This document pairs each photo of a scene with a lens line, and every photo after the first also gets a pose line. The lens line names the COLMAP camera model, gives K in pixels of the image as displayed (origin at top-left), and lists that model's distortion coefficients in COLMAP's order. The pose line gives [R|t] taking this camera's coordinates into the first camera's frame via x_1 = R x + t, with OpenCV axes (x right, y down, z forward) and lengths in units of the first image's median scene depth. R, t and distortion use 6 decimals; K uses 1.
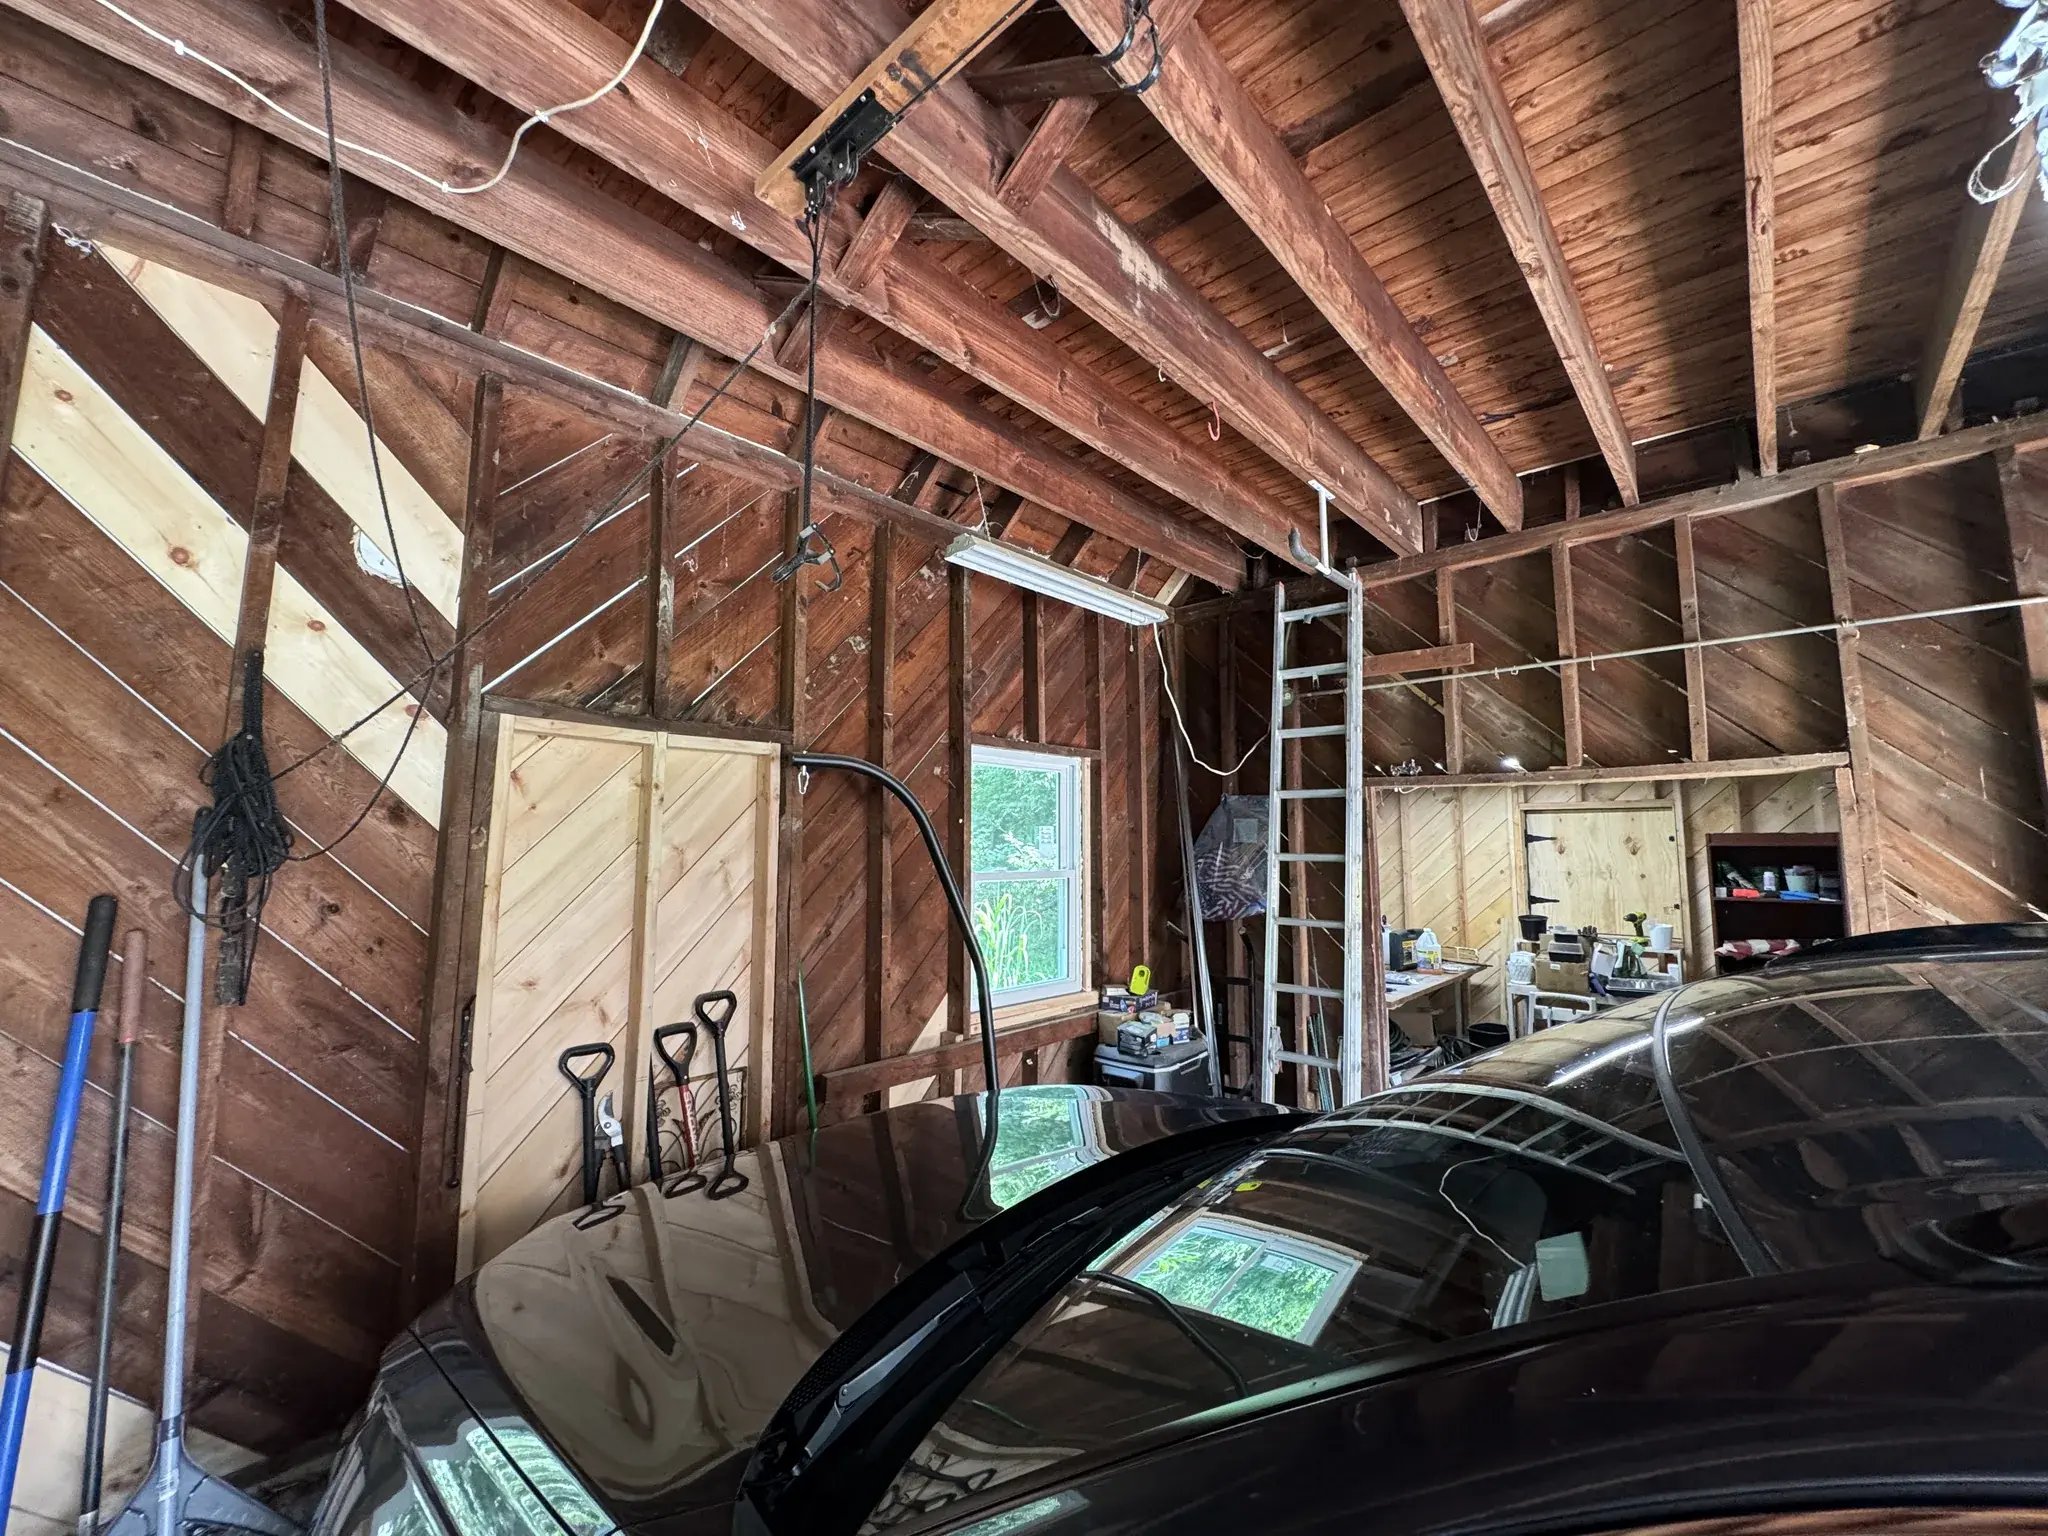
lens RADIAL K [[819.3, 0, 1024.0], [0, 819.3, 768.0], [0, 0, 1]] dist [-0.002030, 0.000293]
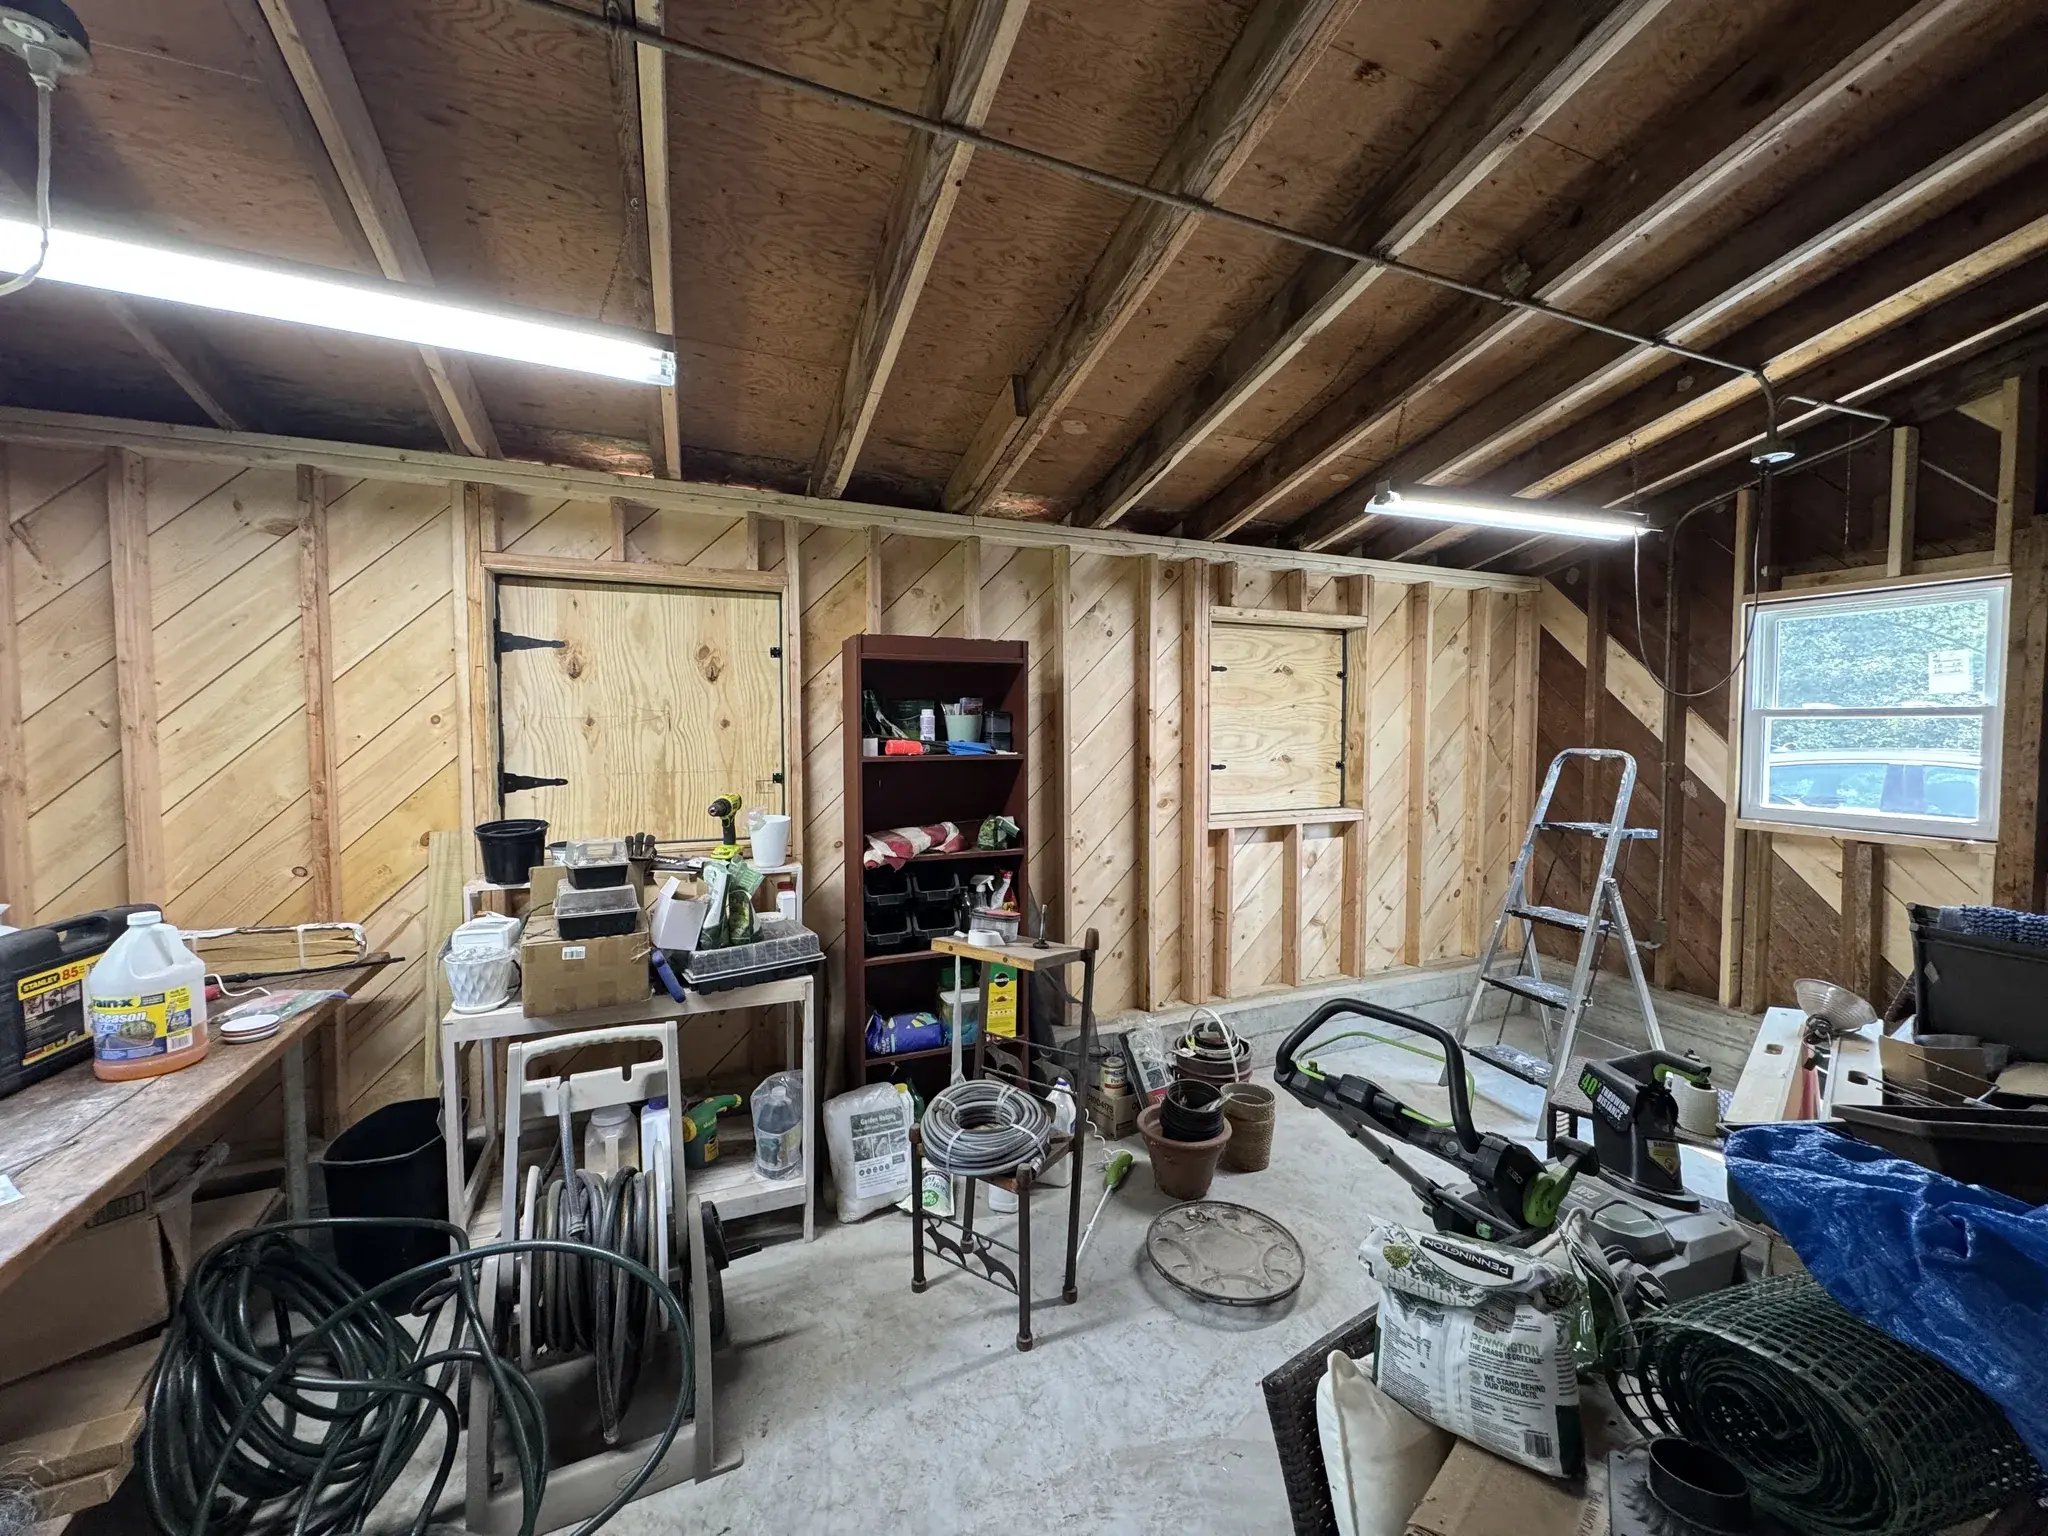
lens RADIAL K [[819.3, 0, 1024.0], [0, 819.3, 768.0], [0, 0, 1]] dist [-0.002030, 0.000293]
pose [[0.419373, -0.052173, 0.906314, 0.139717], [-0.085819, 0.991598, 0.096793, 0.035809], [-0.903749, -0.118371, 0.411372, 0.234556]]
